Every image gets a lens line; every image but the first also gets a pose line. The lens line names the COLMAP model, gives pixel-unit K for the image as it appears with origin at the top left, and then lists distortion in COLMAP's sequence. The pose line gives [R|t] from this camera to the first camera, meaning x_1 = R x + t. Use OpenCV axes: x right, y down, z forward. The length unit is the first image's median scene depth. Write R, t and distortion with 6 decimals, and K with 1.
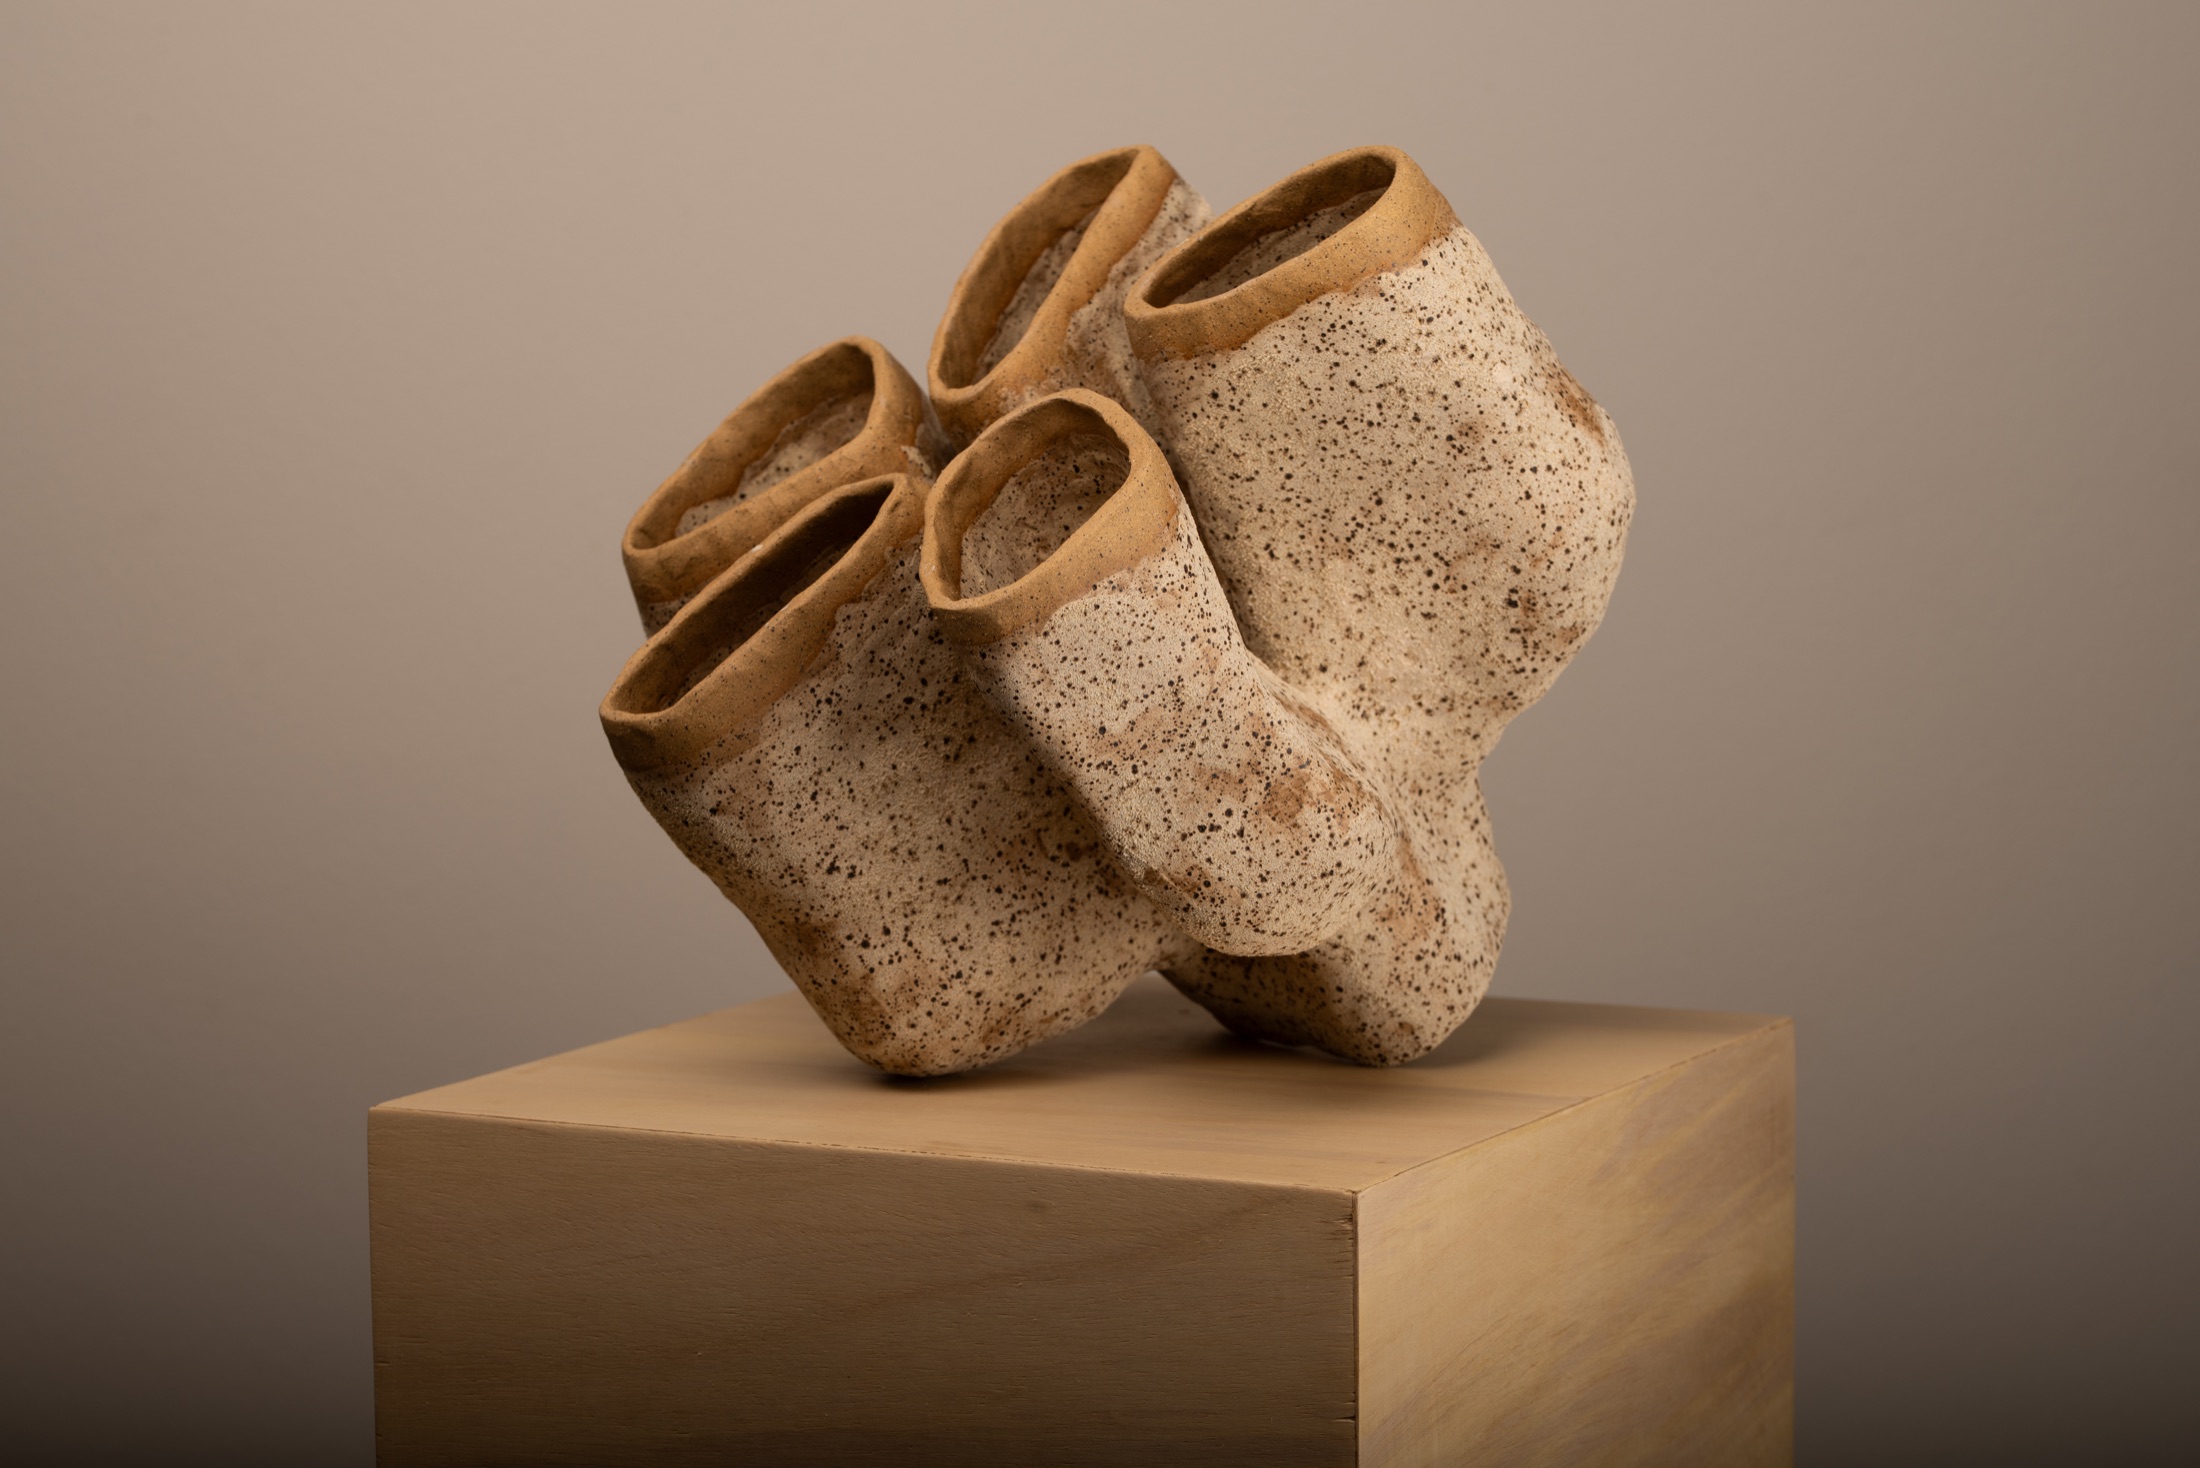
lens RADIAL K [[6656.9, 0, 1100.2], [0, 6656.9, 734.7], [0, 0, 1]] dist [-0.086411, 0.000000]
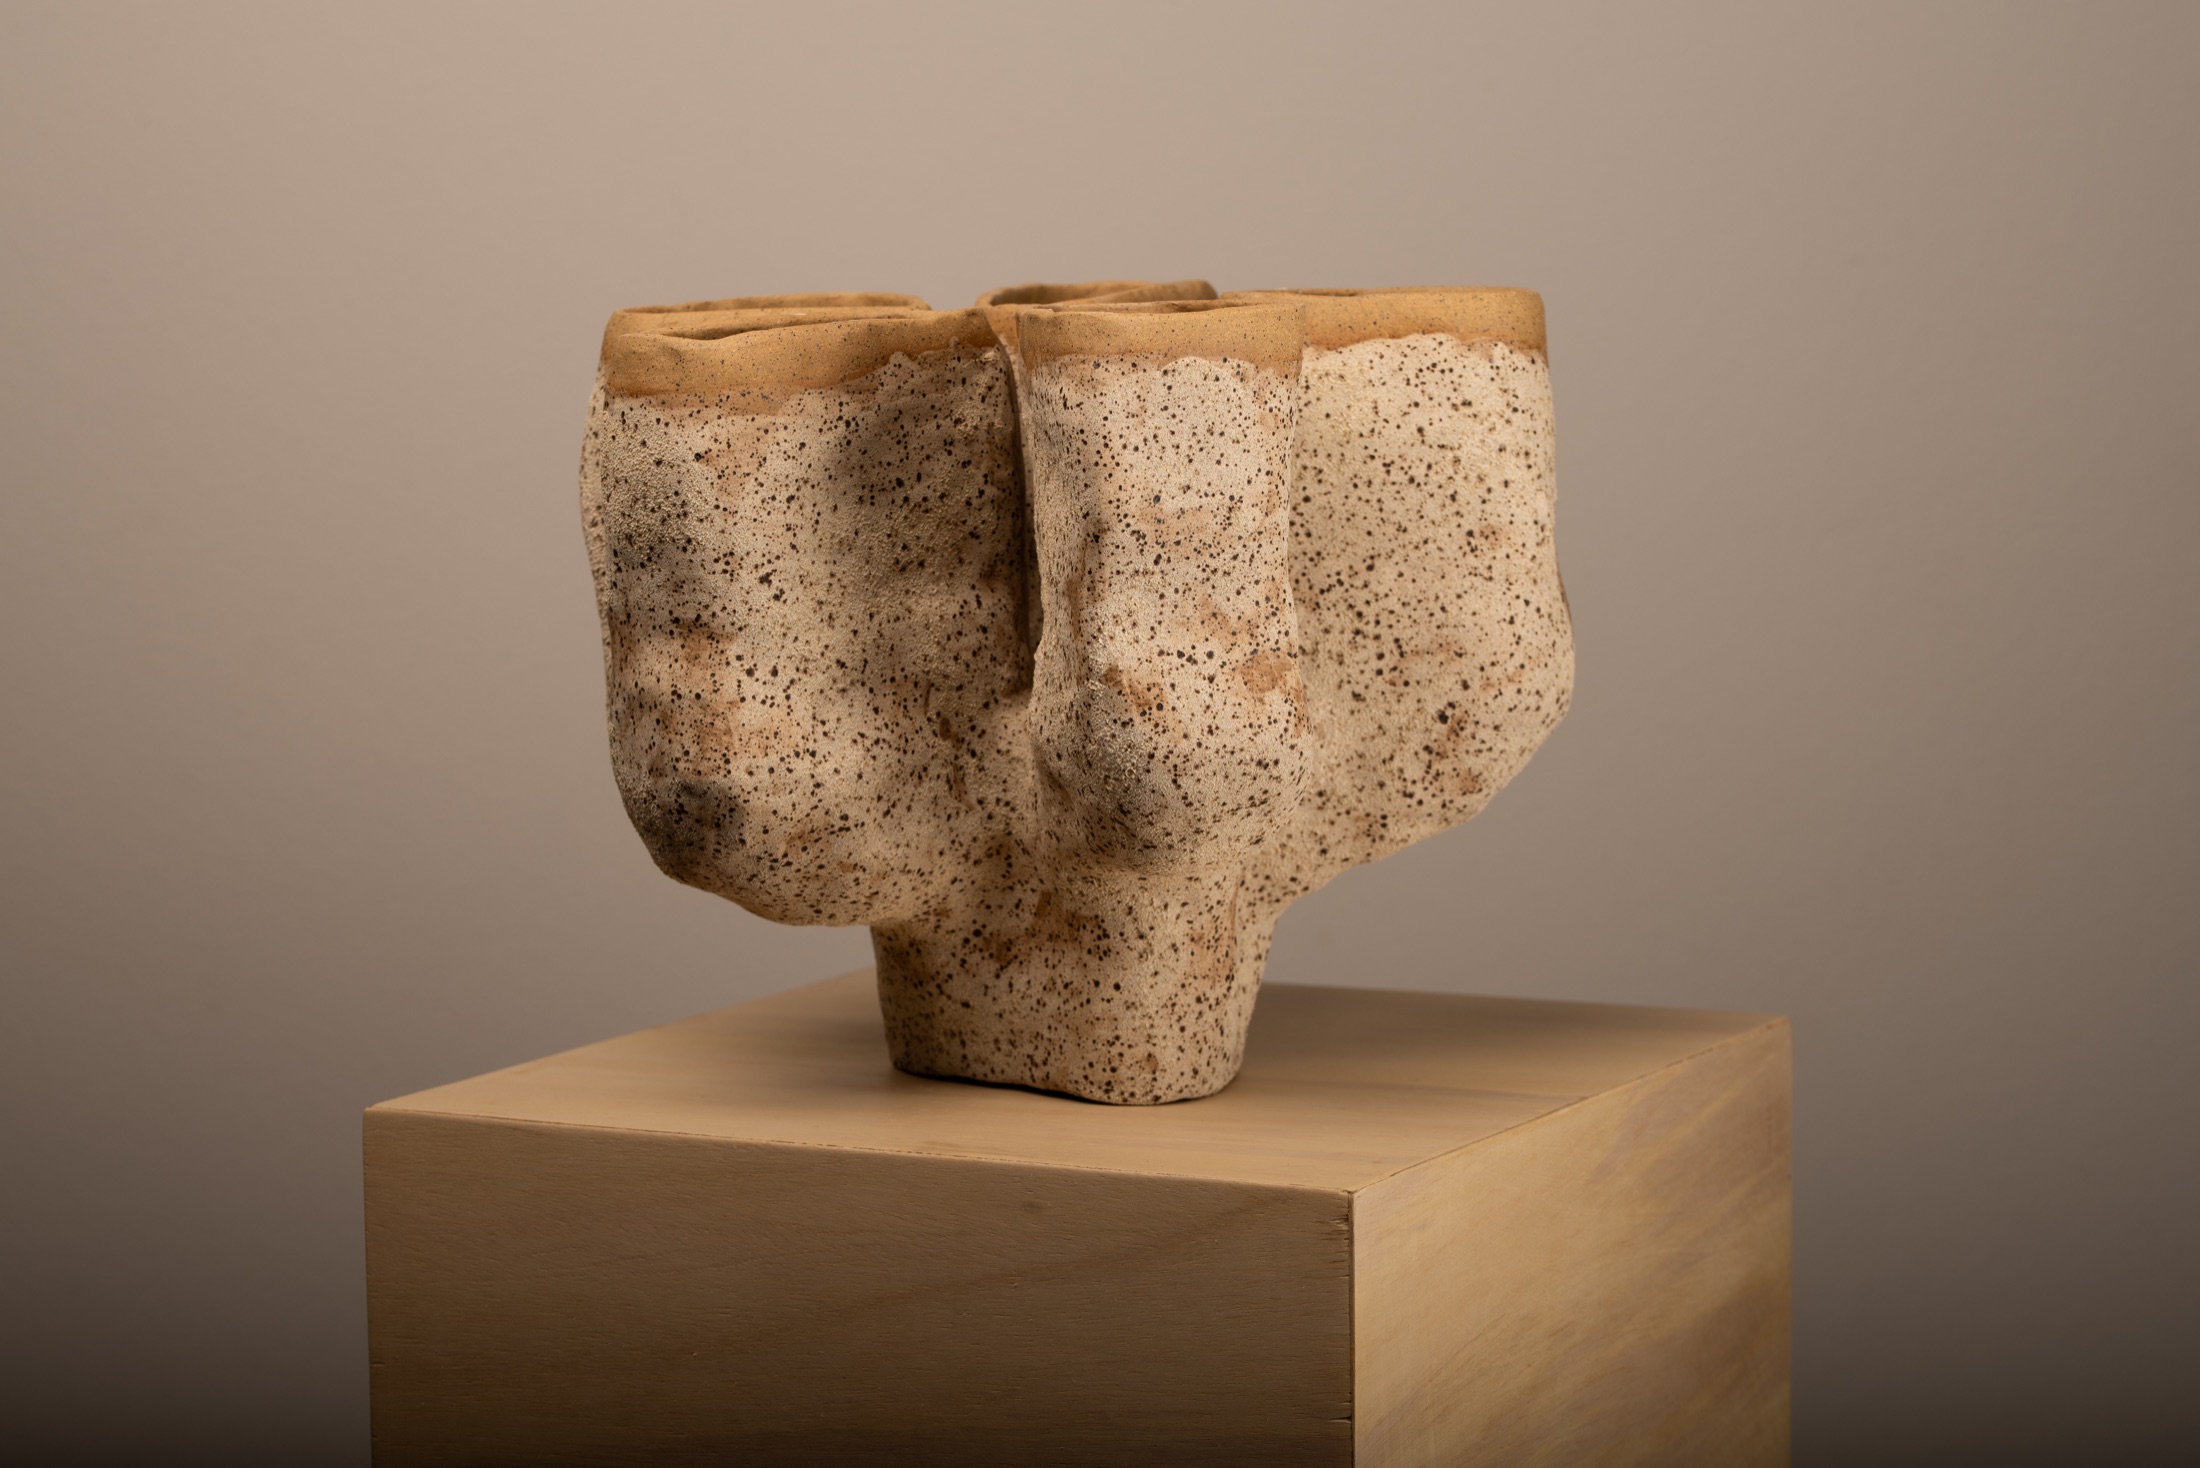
lens RADIAL K [[6656.9, 0, 1099.7], [0, 6656.9, 733.5], [0, 0, 1]] dist [-0.086411, 0.000000]
pose [[0.862574, 0.485037, 0.143890, -0.126767], [-0.384448, 0.813269, -0.436798, 0.443232], [-0.328884, 0.321453, 0.887977, 0.128127]]
